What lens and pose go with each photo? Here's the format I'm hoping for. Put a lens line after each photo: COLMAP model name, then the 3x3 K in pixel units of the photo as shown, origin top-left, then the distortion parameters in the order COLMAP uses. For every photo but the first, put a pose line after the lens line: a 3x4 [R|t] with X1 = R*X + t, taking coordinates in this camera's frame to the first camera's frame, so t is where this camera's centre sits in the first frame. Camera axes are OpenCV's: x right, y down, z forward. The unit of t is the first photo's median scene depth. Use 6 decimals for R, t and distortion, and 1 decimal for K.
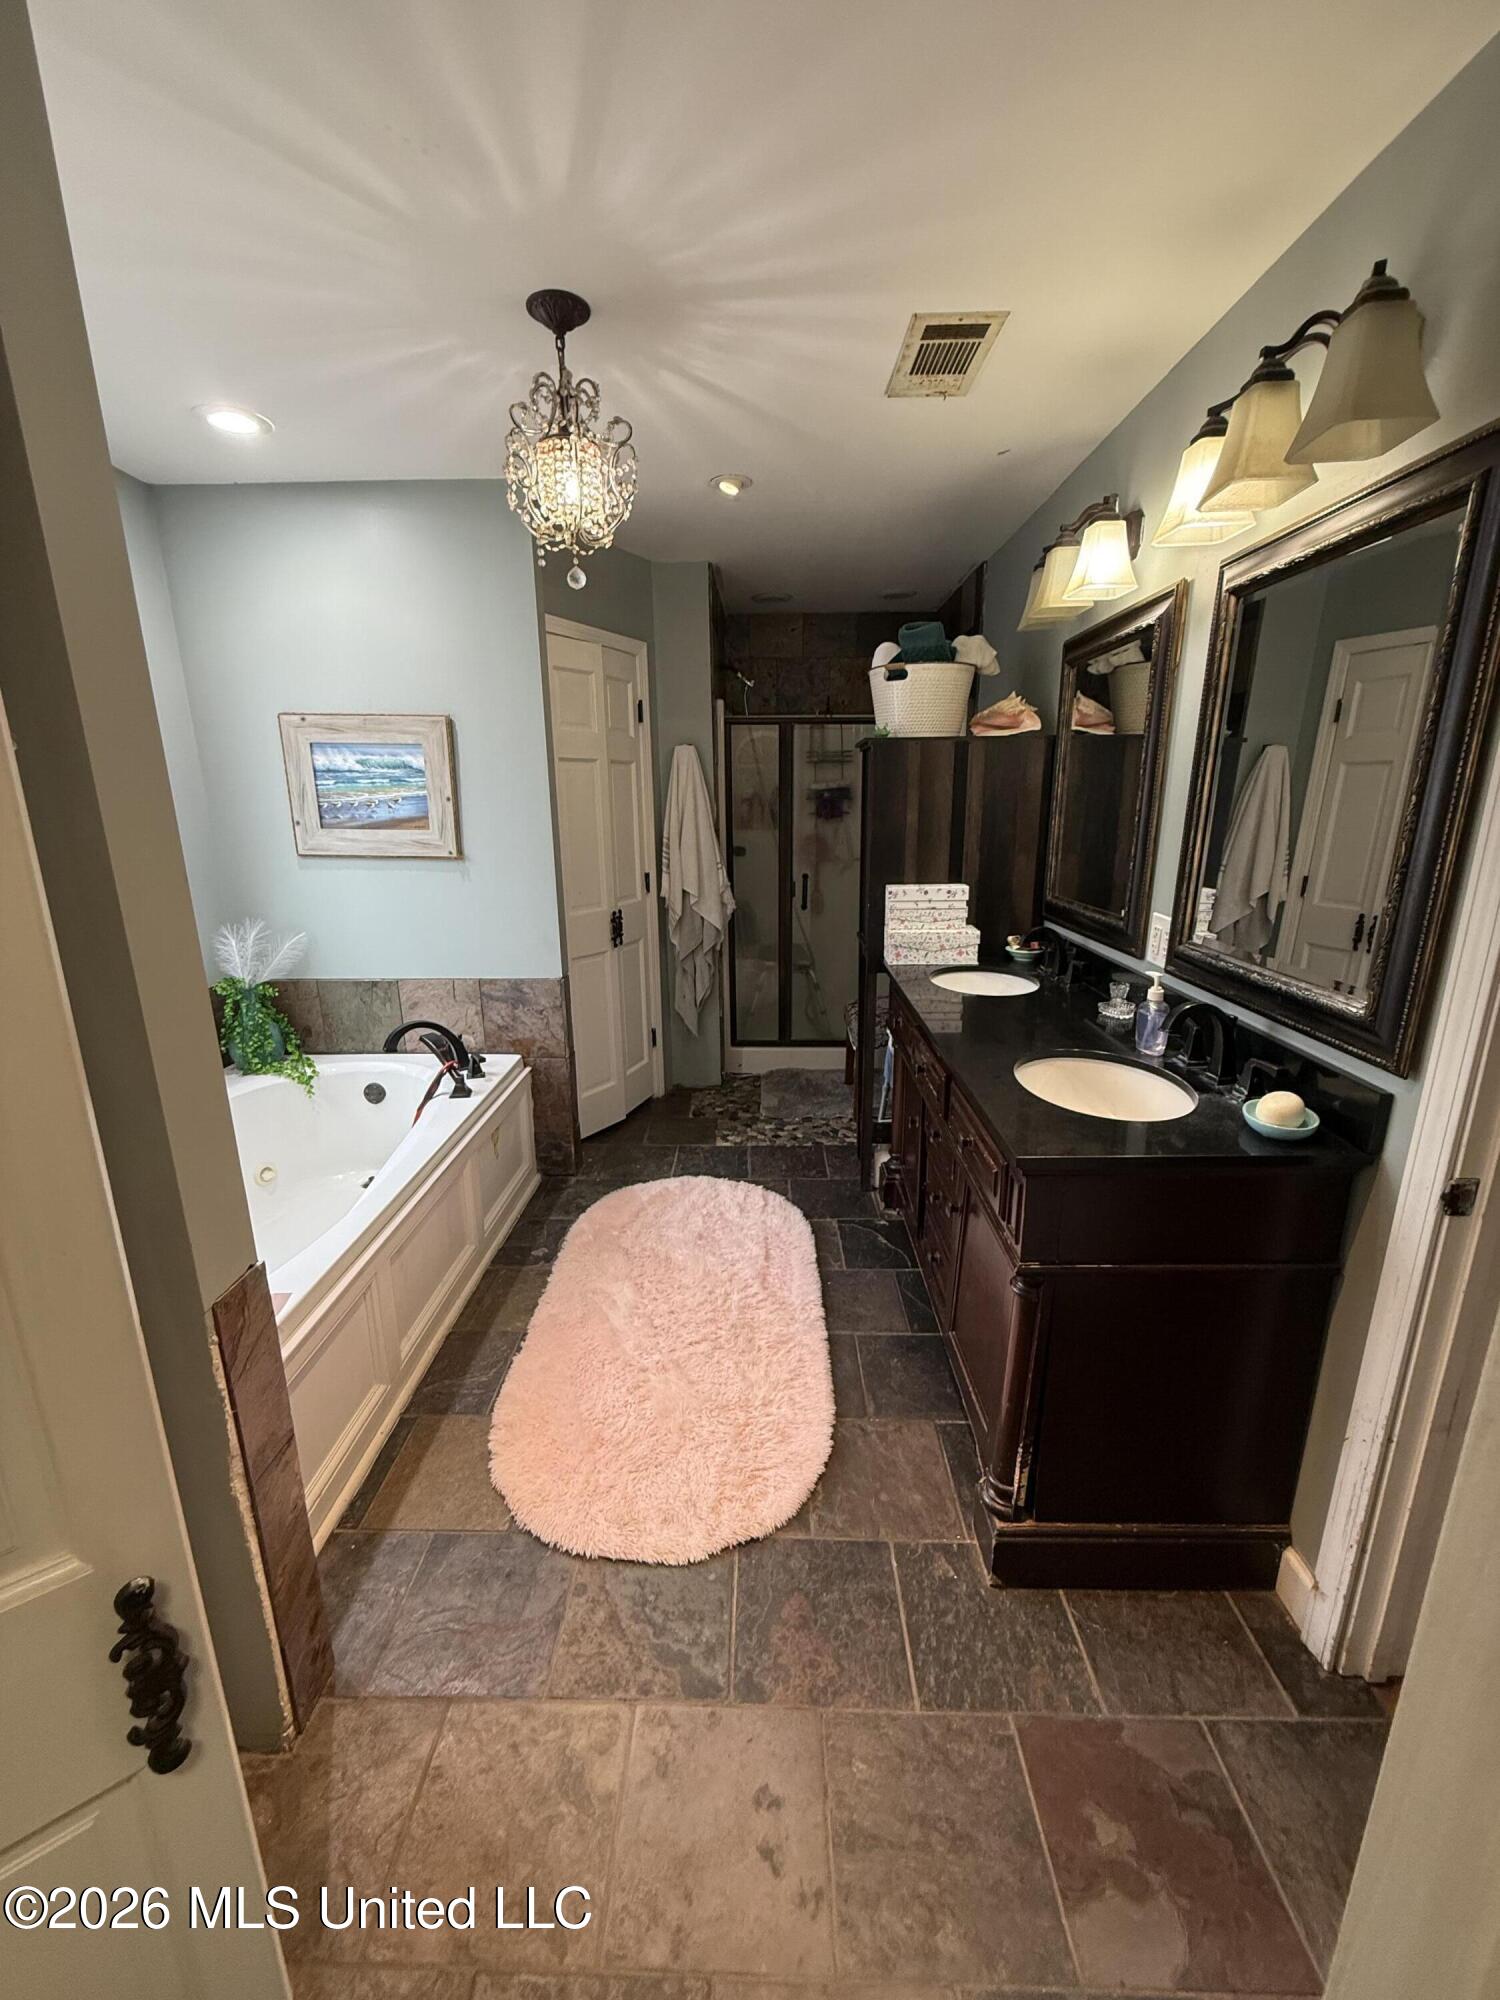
lens RADIAL K [[803.2, 0, 750.0], [0, 803.2, 999.2], [0, 0, 1]] dist [0.000681, -0.000034]
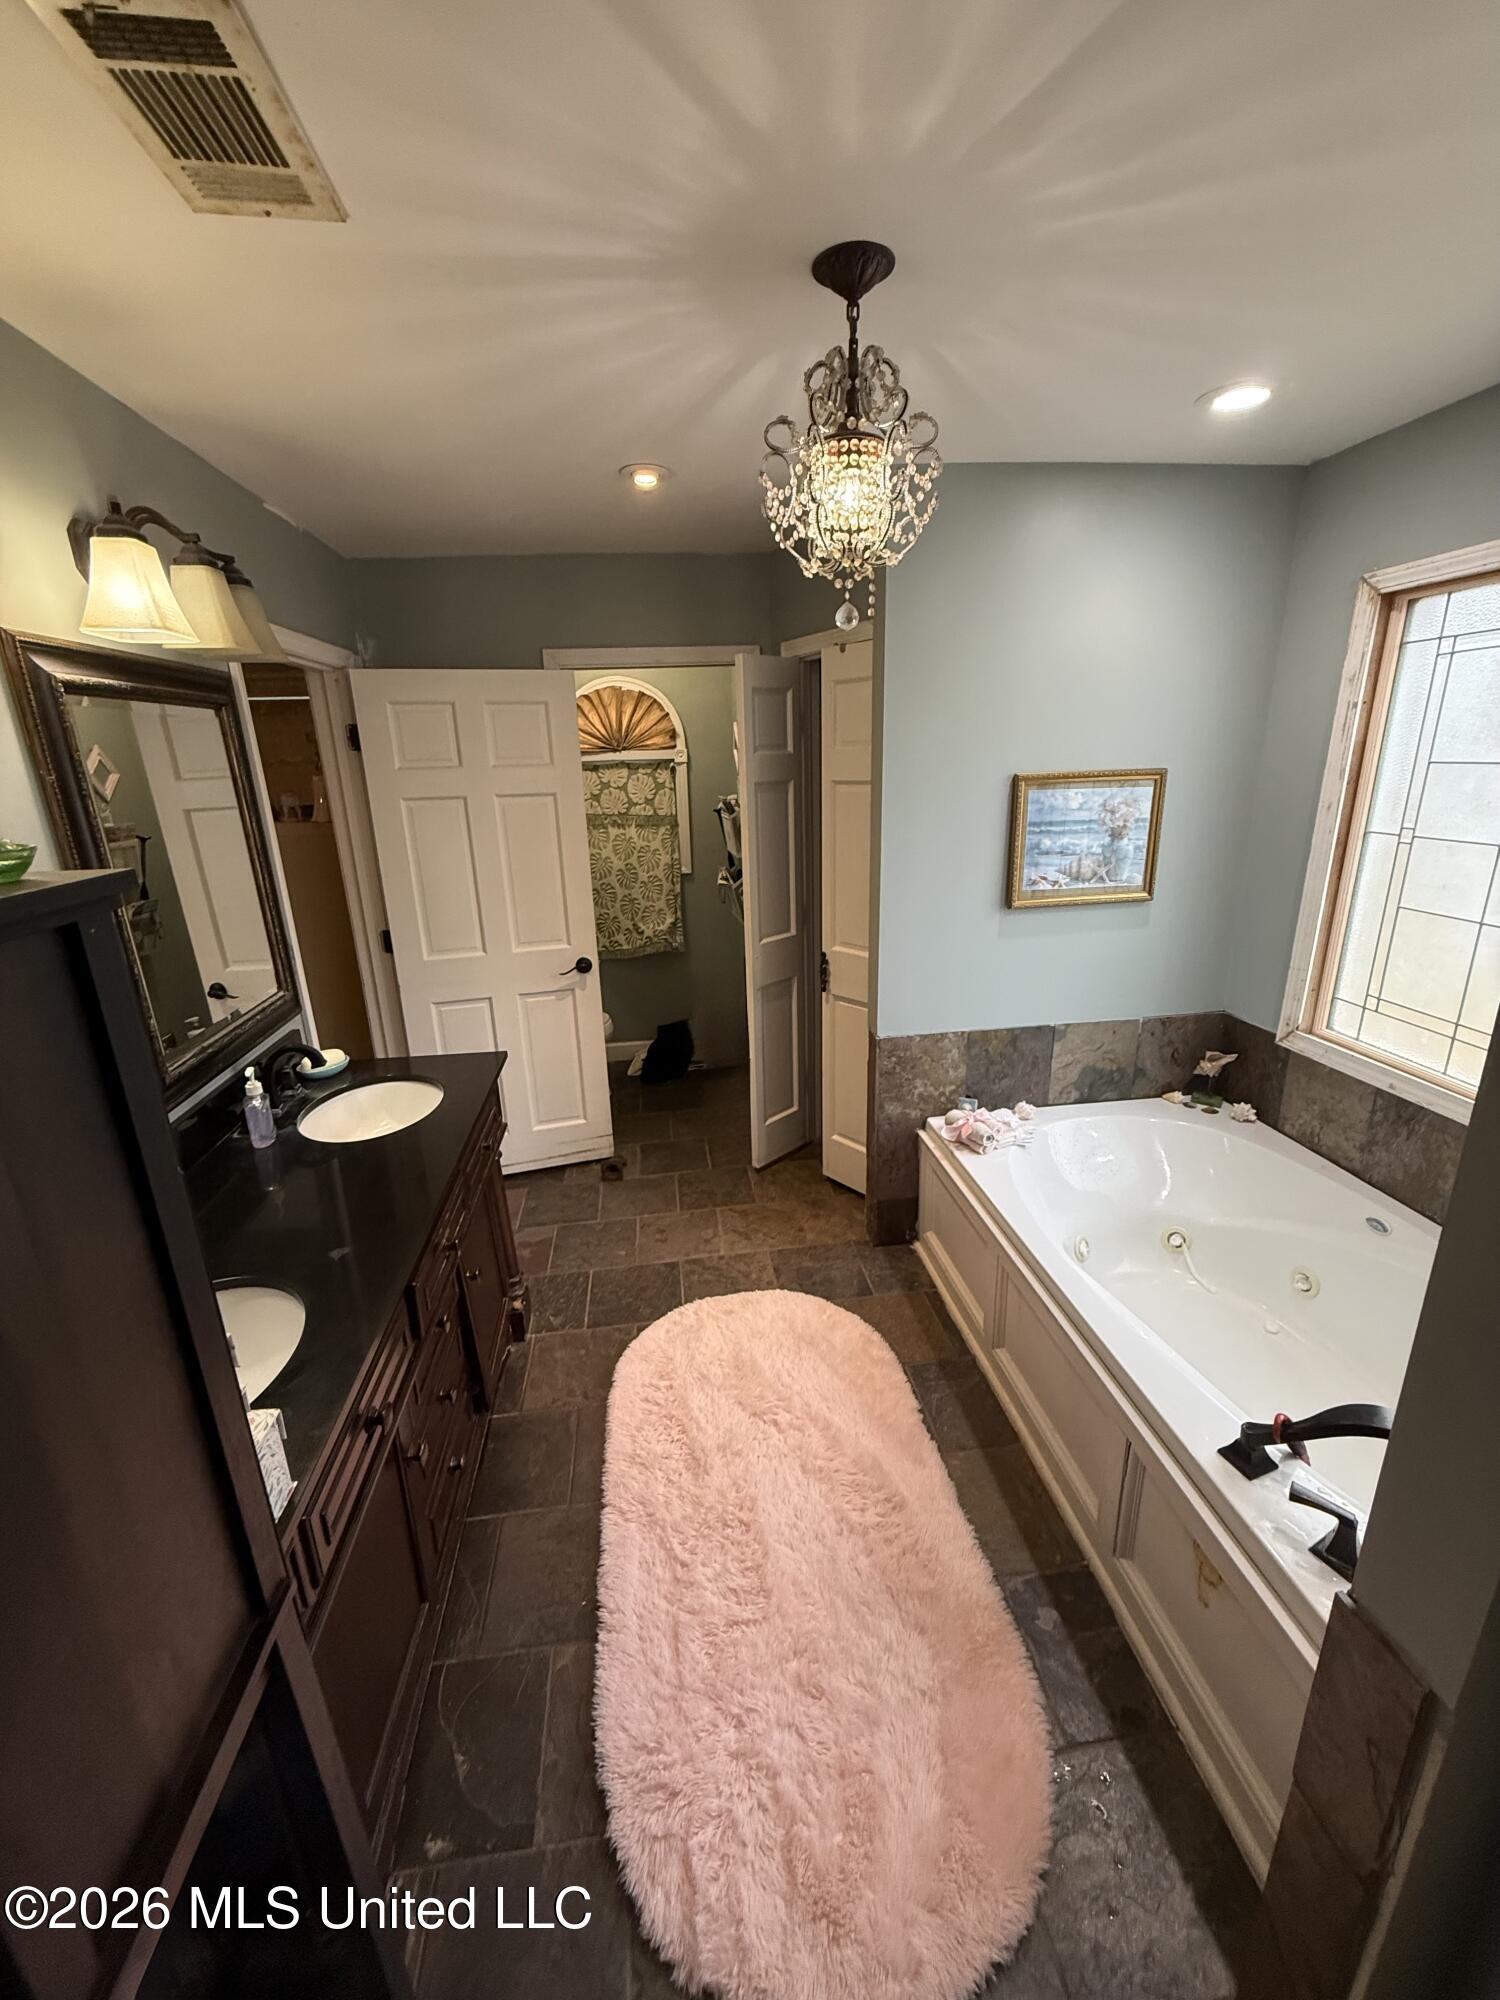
lens RADIAL K [[803.2, 0, 753.7], [0, 803.2, 999.3], [0, 0, 1]] dist [0.000681, -0.000034]
pose [[-0.987075, 0.080138, -0.138784, 0.011747], [-0.006271, 0.846018, 0.533117, -0.589676], [0.160137, 0.527096, -0.834581, 1.737053]]
